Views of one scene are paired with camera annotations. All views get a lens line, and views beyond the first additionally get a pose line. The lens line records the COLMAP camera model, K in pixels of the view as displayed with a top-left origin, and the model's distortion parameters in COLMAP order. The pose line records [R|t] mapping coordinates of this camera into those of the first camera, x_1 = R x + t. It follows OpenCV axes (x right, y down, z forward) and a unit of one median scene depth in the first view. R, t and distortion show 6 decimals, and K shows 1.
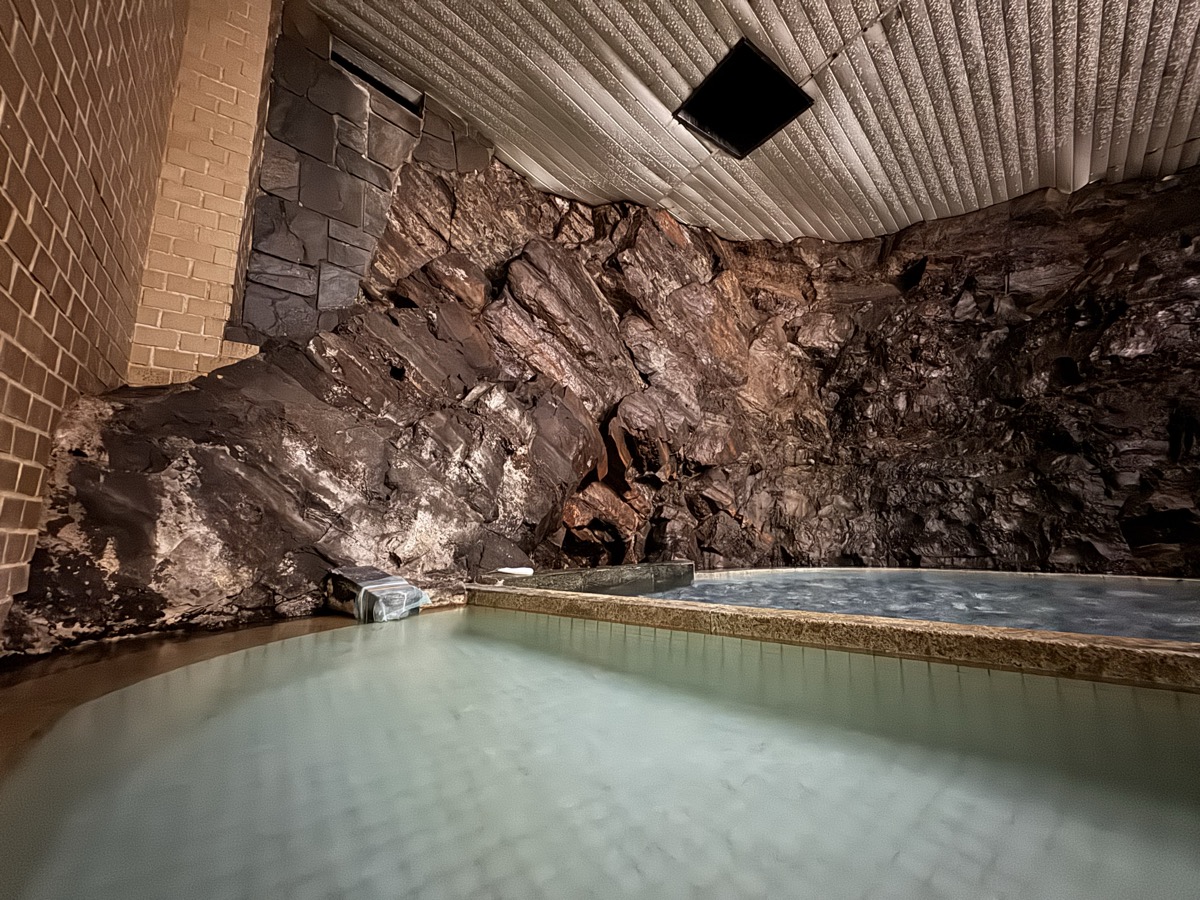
lens RADIAL K [[481.5, 0, 599.4], [0, 481.5, 453.2], [0, 0, 1]] dist [-0.000408, 0.000178]
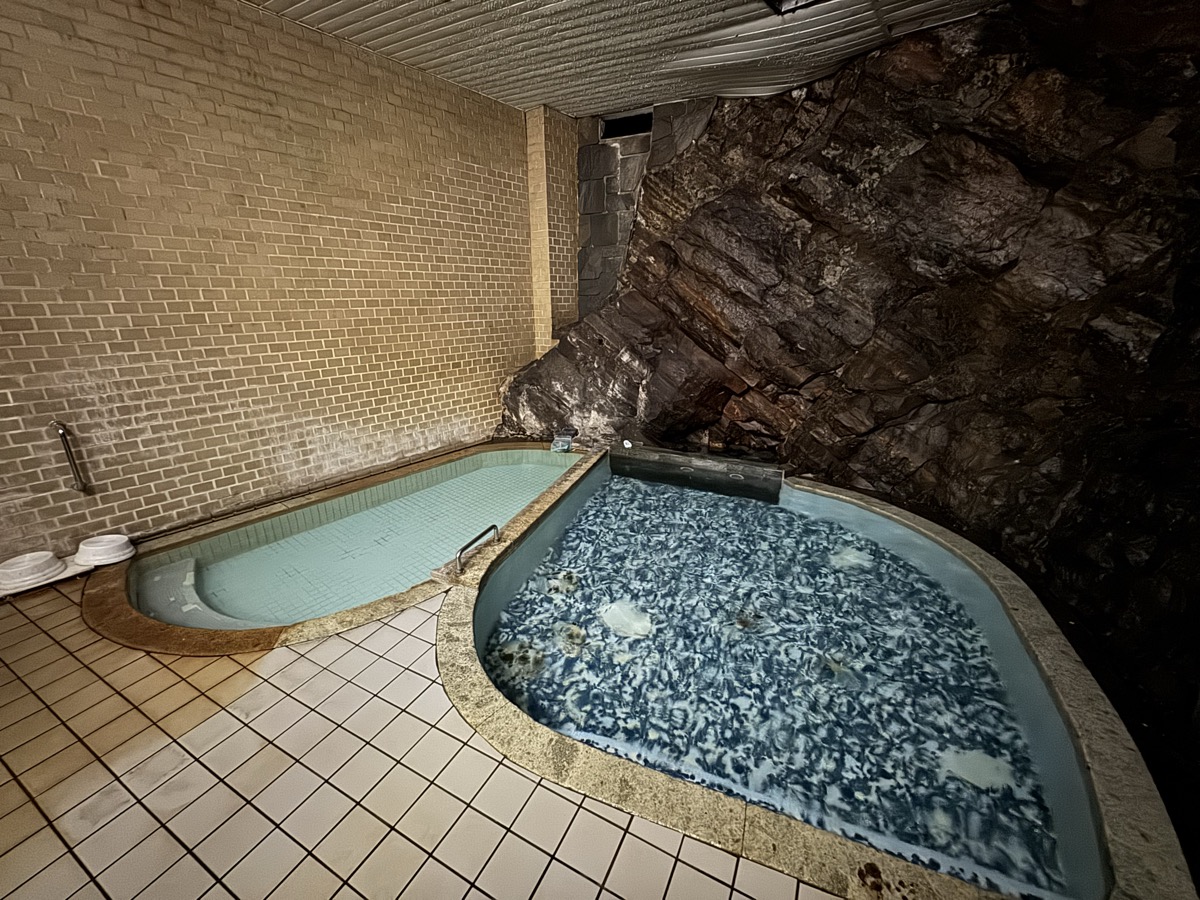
lens RADIAL K [[481.5, 0, 599.4], [0, 481.5, 453.2], [0, 0, 1]] dist [-0.000408, 0.000178]
pose [[0.275001, 0.311473, -0.909593, 2.045333], [0.160205, 0.917998, 0.362786, -0.594760], [0.948003, -0.245488, 0.202551, 0.526911]]
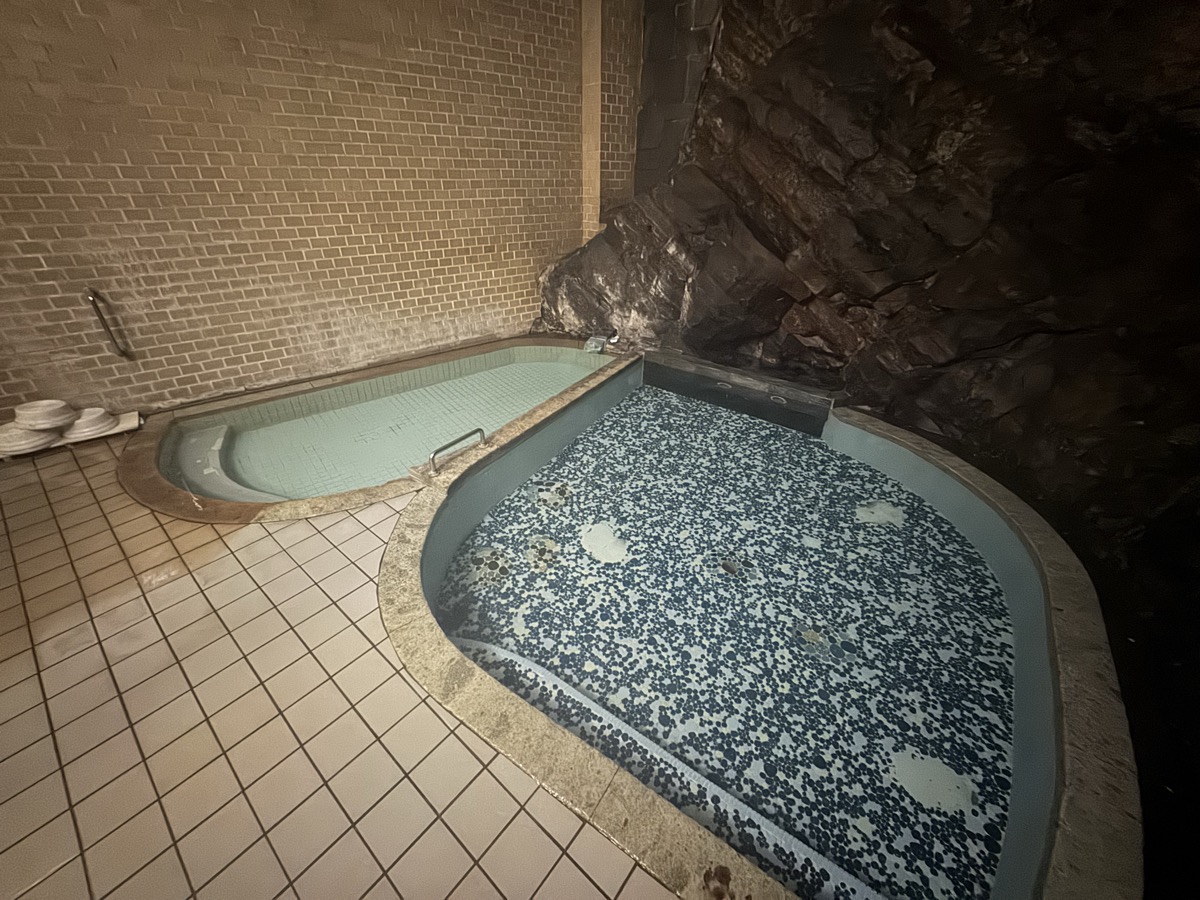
lens RADIAL K [[483.9, 0, 600.0], [0, 483.9, 450.0], [0, 0, 1]] dist [-0.002046, 0.000696]
pose [[0.067594, 0.511923, -0.856368, 1.946971], [0.151874, 0.843049, 0.515948, -0.530386], [0.986086, -0.164935, -0.020762, 0.854843]]
